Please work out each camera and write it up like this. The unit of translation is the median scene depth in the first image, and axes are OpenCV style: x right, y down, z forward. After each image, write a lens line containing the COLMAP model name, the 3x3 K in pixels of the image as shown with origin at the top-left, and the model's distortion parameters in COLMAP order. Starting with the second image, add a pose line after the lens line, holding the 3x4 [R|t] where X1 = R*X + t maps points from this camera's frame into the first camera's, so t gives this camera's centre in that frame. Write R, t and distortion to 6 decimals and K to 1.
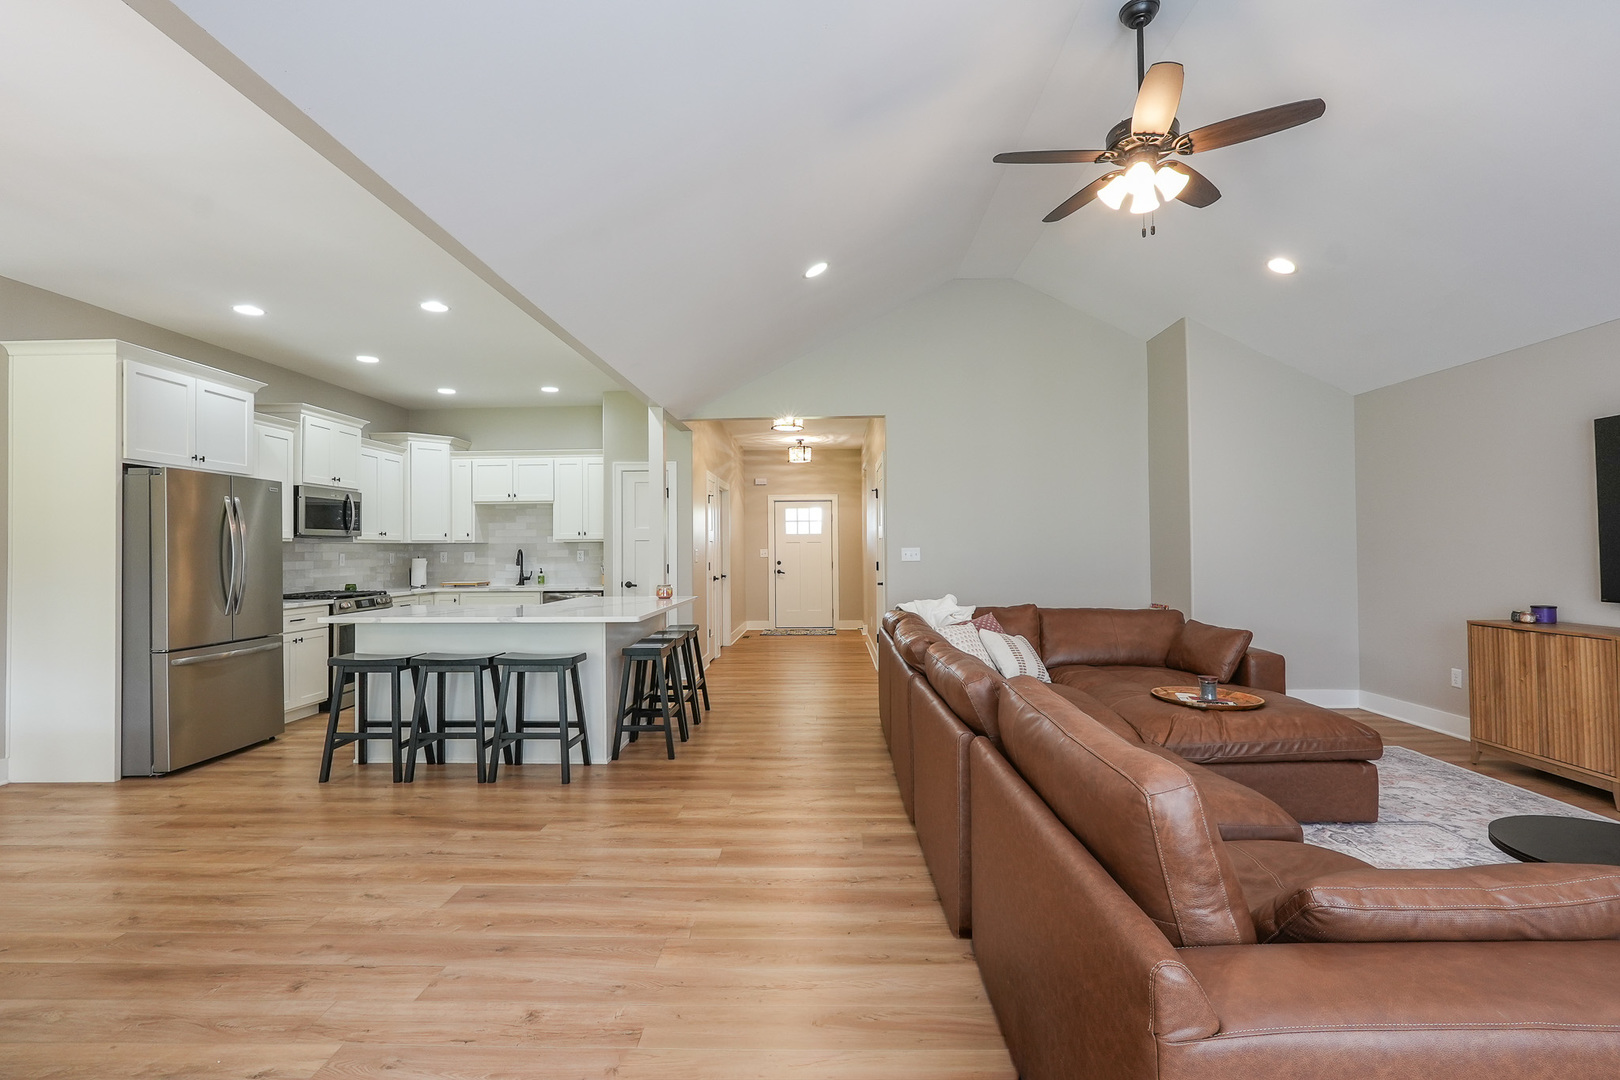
lens RADIAL K [[737.3, 0, 808.5], [0, 737.3, 538.8], [0, 0, 1]] dist [-0.017988, 0.008206]
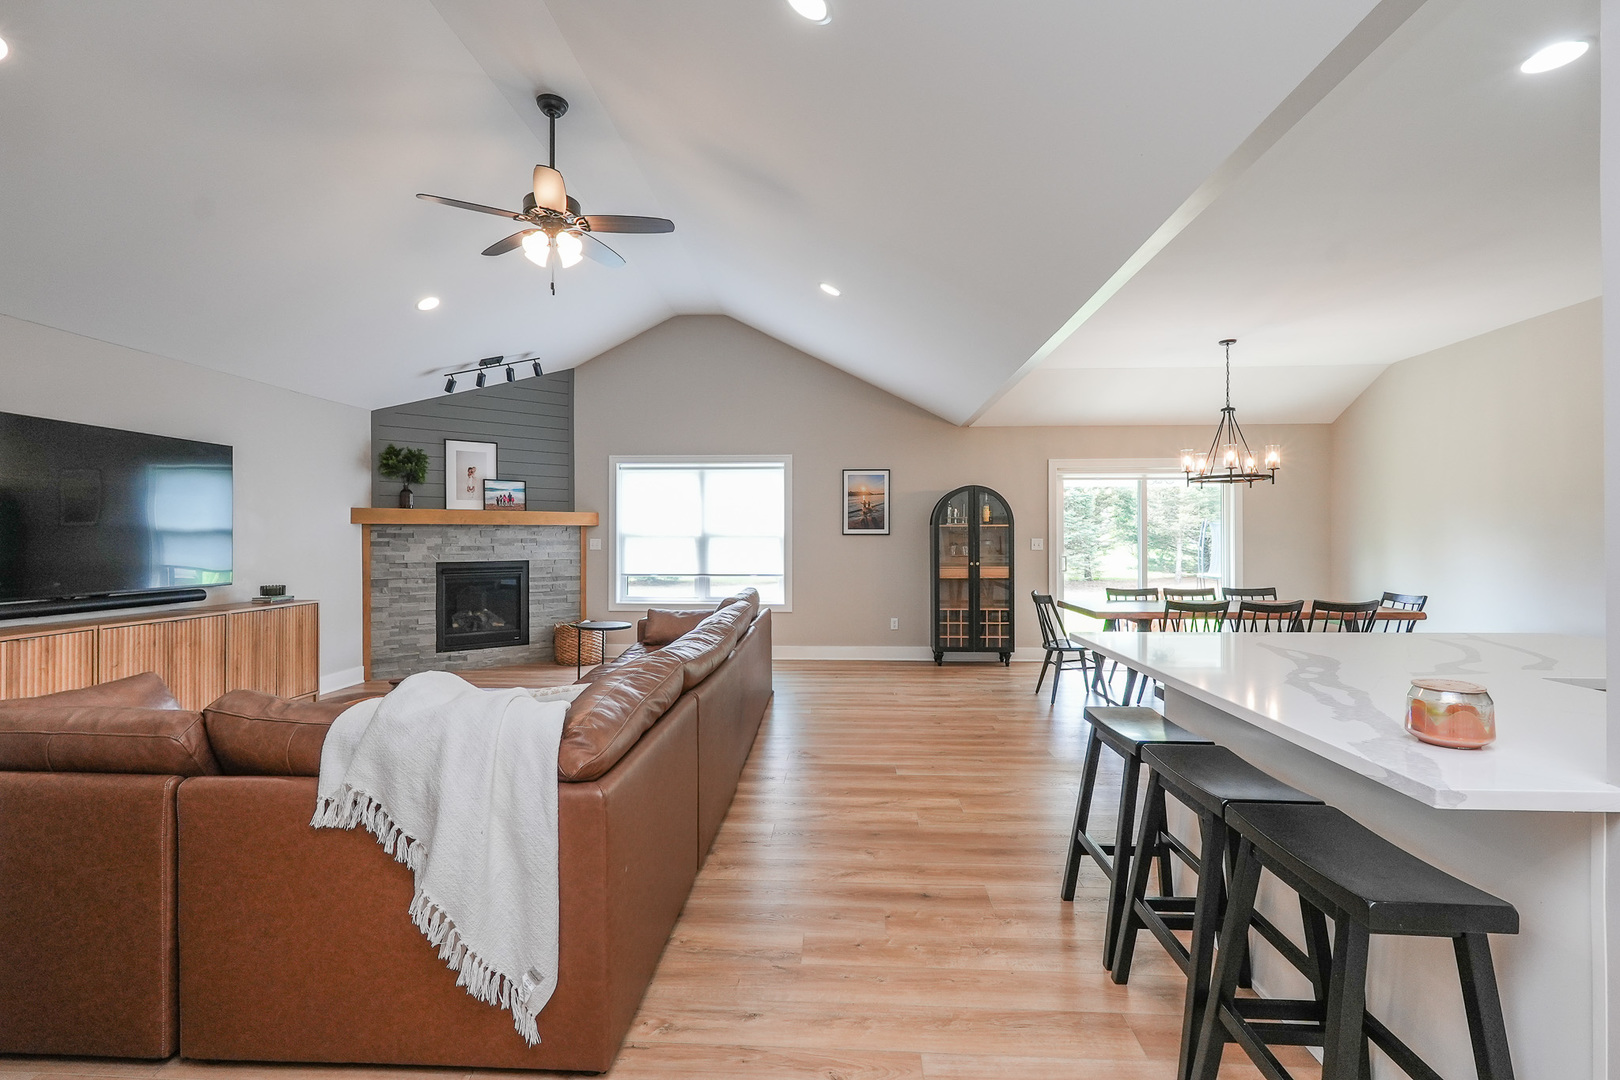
lens RADIAL K [[737.3, 0, 806.1], [0, 737.3, 541.0], [0, 0, 1]] dist [-0.017988, 0.008206]
pose [[-0.999569, 0.009548, 0.027746, 0.001541], [0.009230, 0.999891, -0.011555, 0.034306], [-0.027853, -0.011294, -0.999548, 2.577904]]
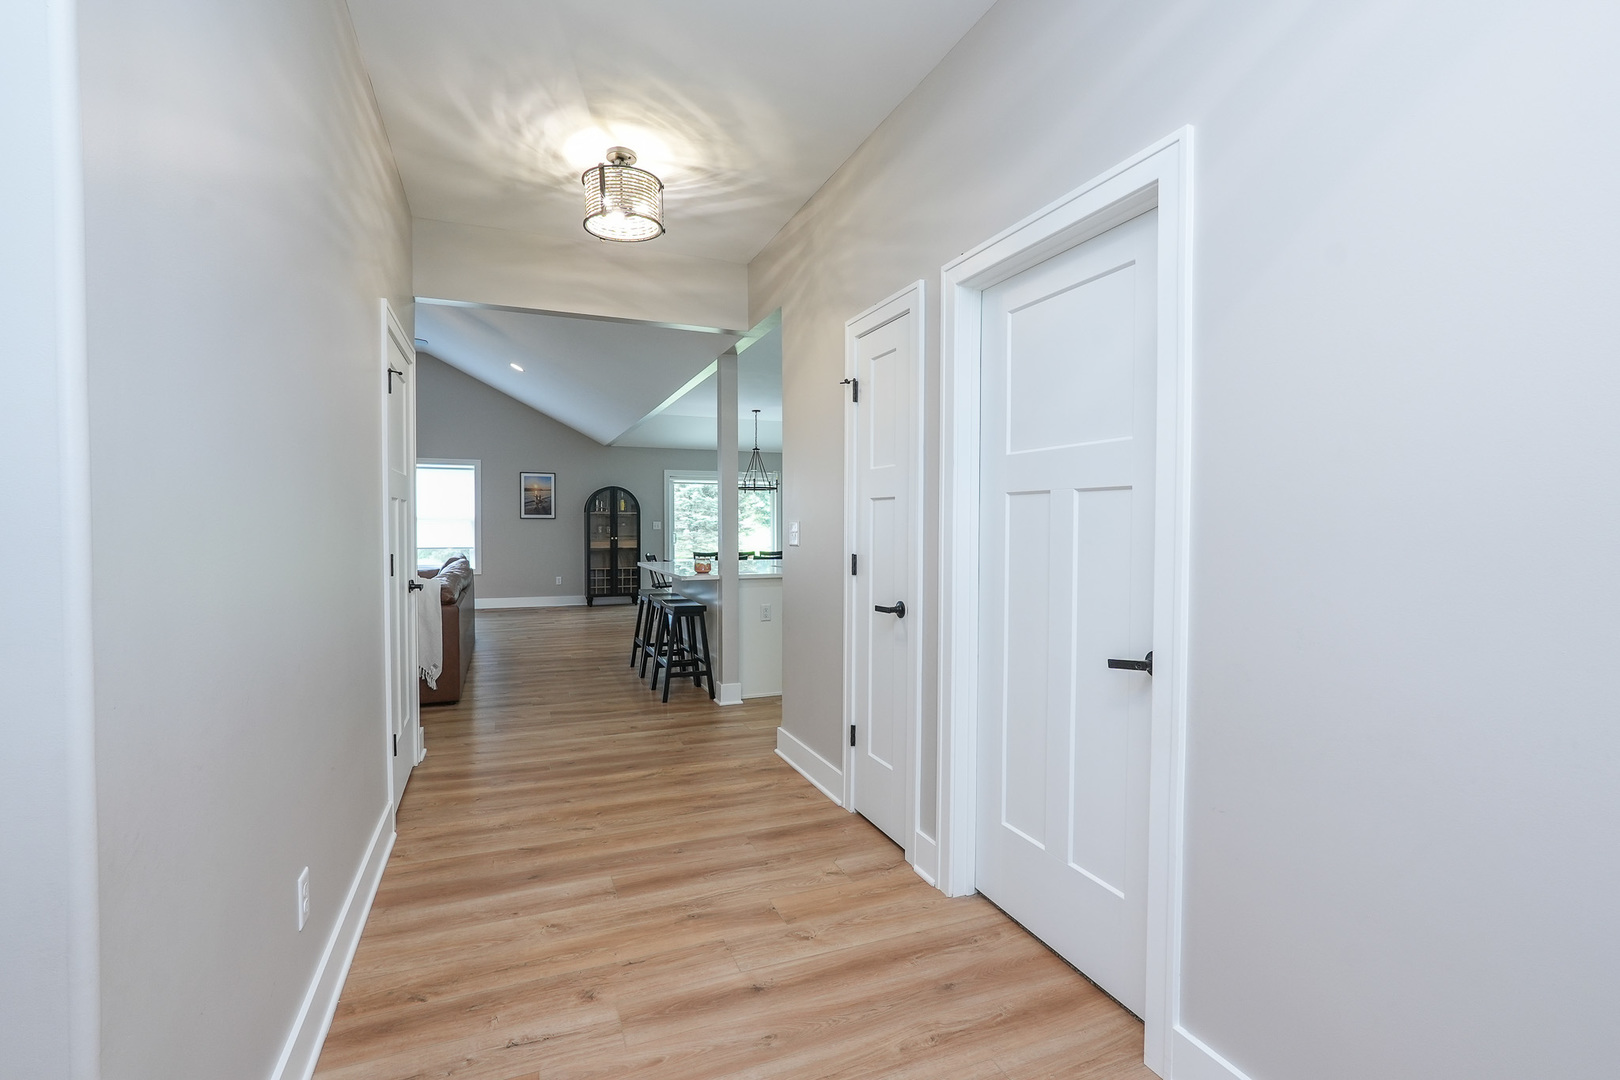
lens RADIAL K [[737.3, 0, 805.6], [0, 737.3, 538.6], [0, 0, 1]] dist [-0.017988, 0.008206]
pose [[-0.914894, 0.014037, -0.403450, 0.133252], [0.009821, 0.999873, 0.012518, 0.052075], [0.403575, 0.007490, -0.914916, 3.991358]]
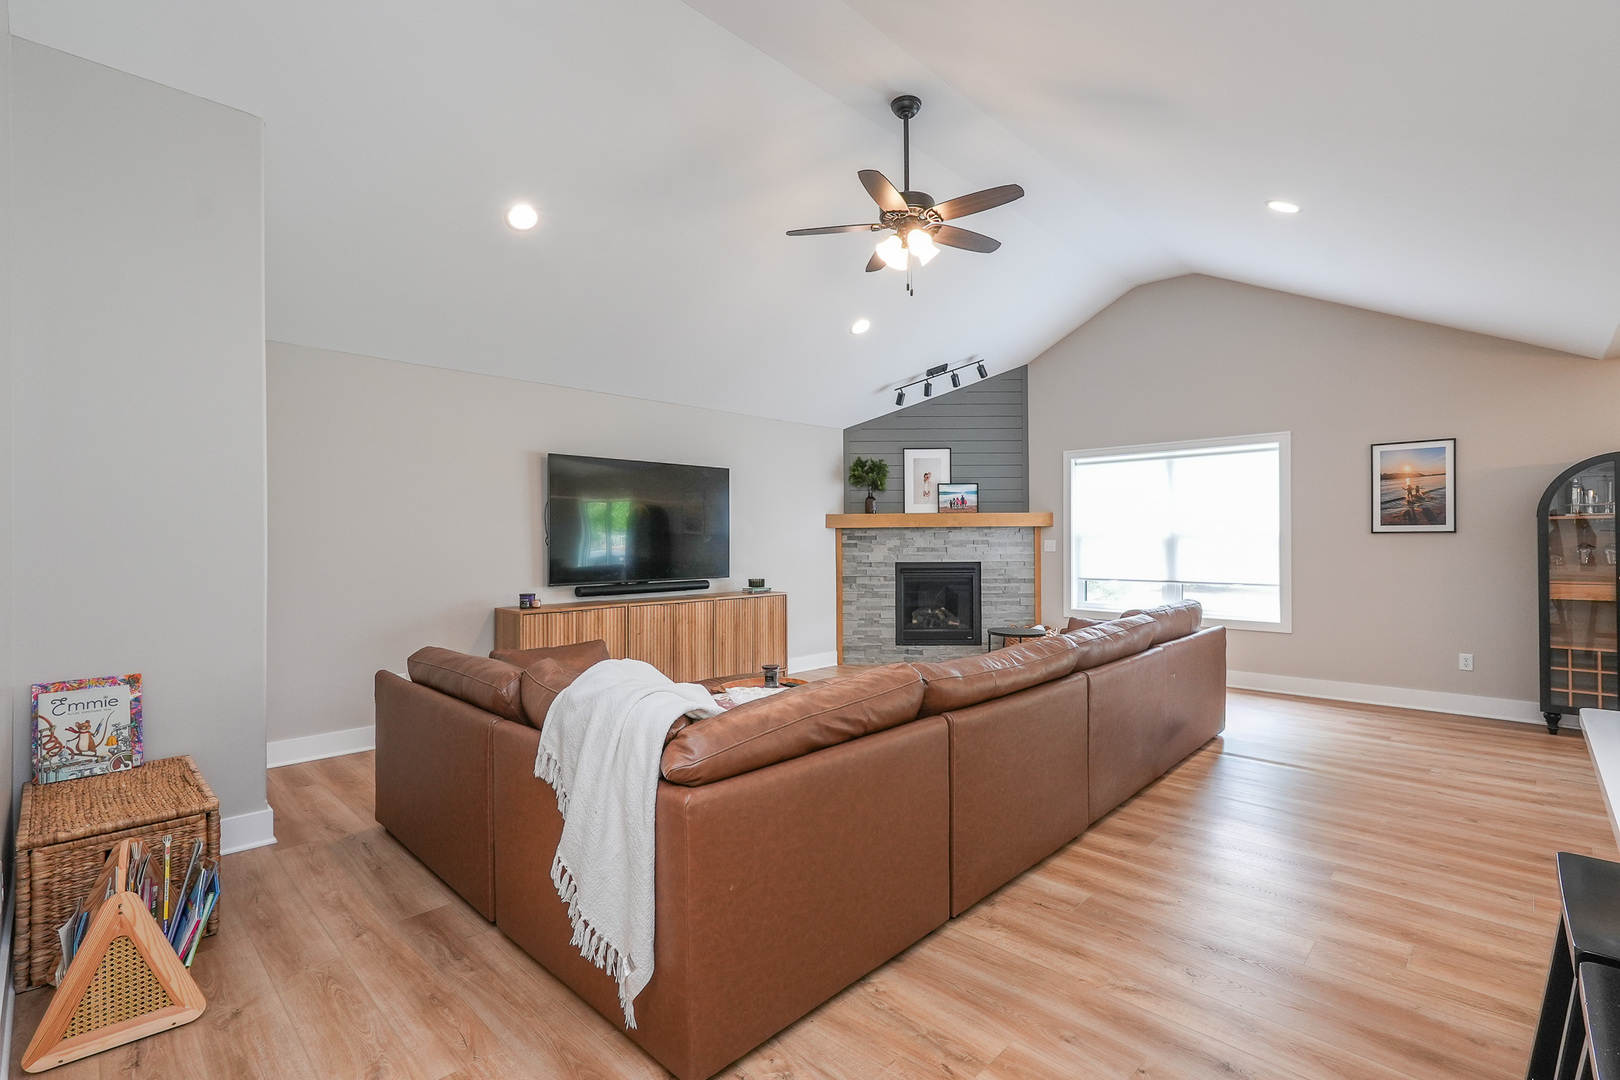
lens RADIAL K [[737.3, 0, 808.7], [0, 737.3, 540.1], [0, 0, 1]] dist [-0.017988, 0.008206]
pose [[-0.733843, 0.013550, 0.679184, -0.293826], [0.001114, 0.999824, -0.018743, 0.035393], [-0.679318, -0.012998, -0.733729, 2.340124]]
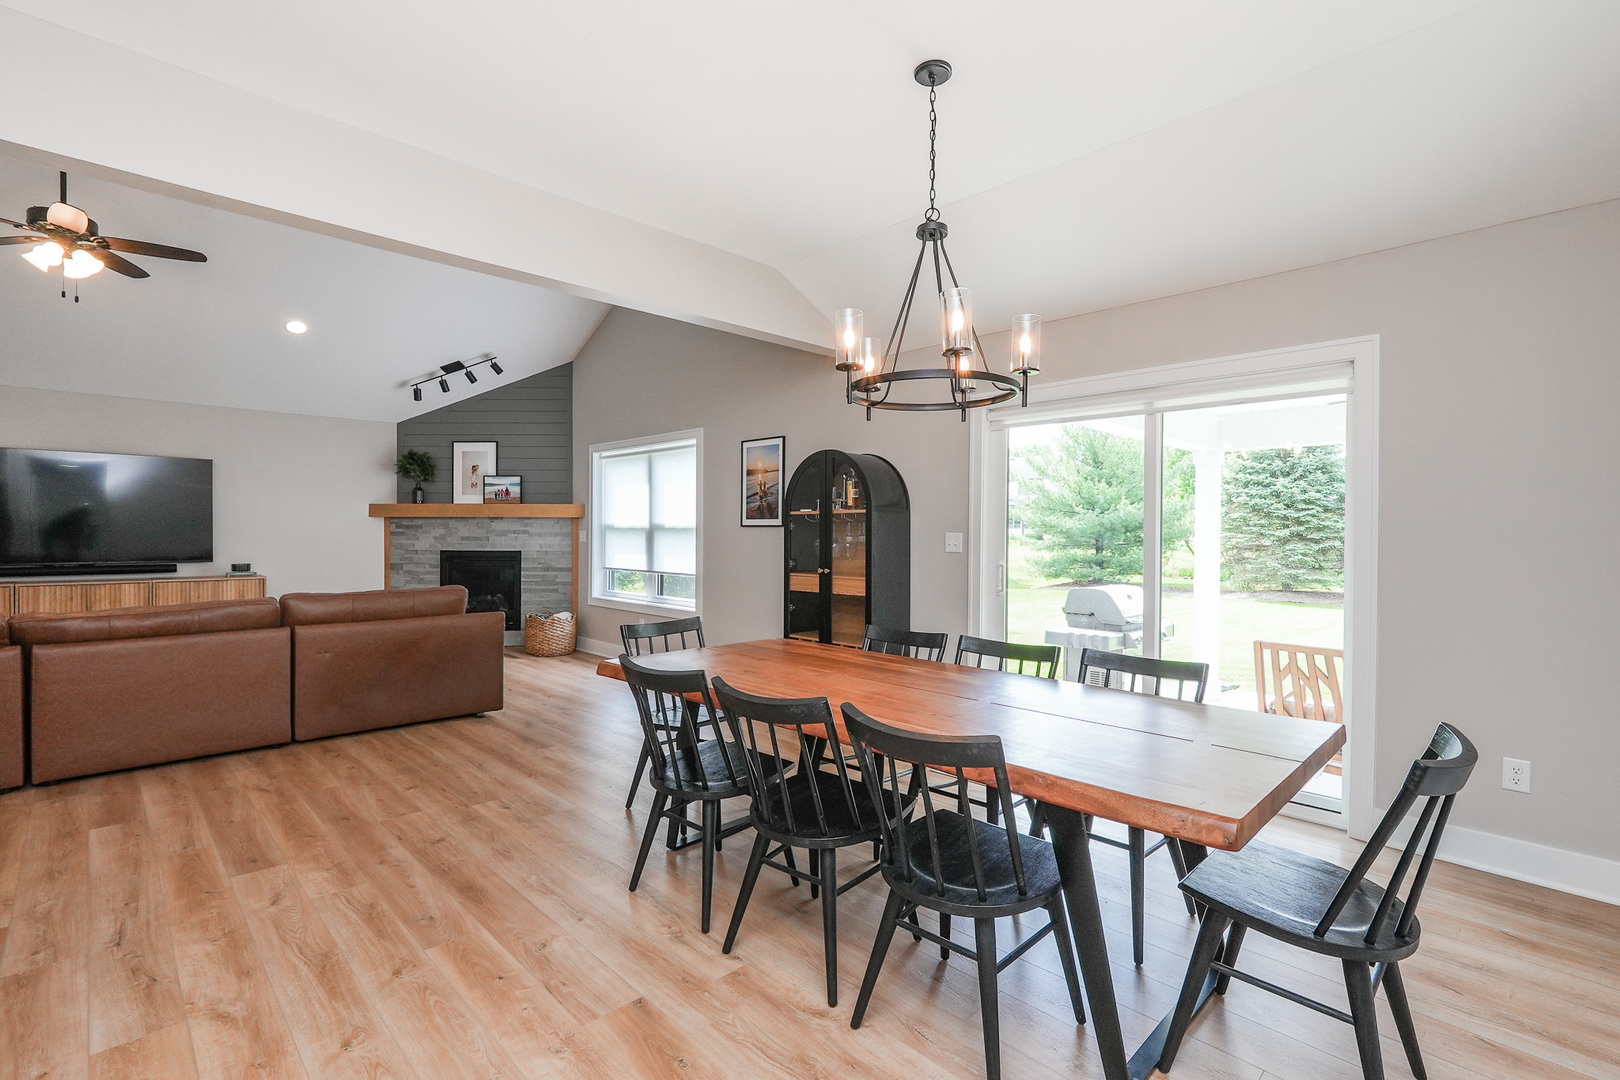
lens RADIAL K [[737.3, 0, 810.1], [0, 737.3, 537.2], [0, 0, 1]] dist [-0.017988, 0.008206]
pose [[-0.723482, 0.000153, 0.690343, -1.686387], [-0.010678, 0.999878, -0.011413, 0.033017], [-0.690261, -0.015628, -0.723392, 1.182738]]
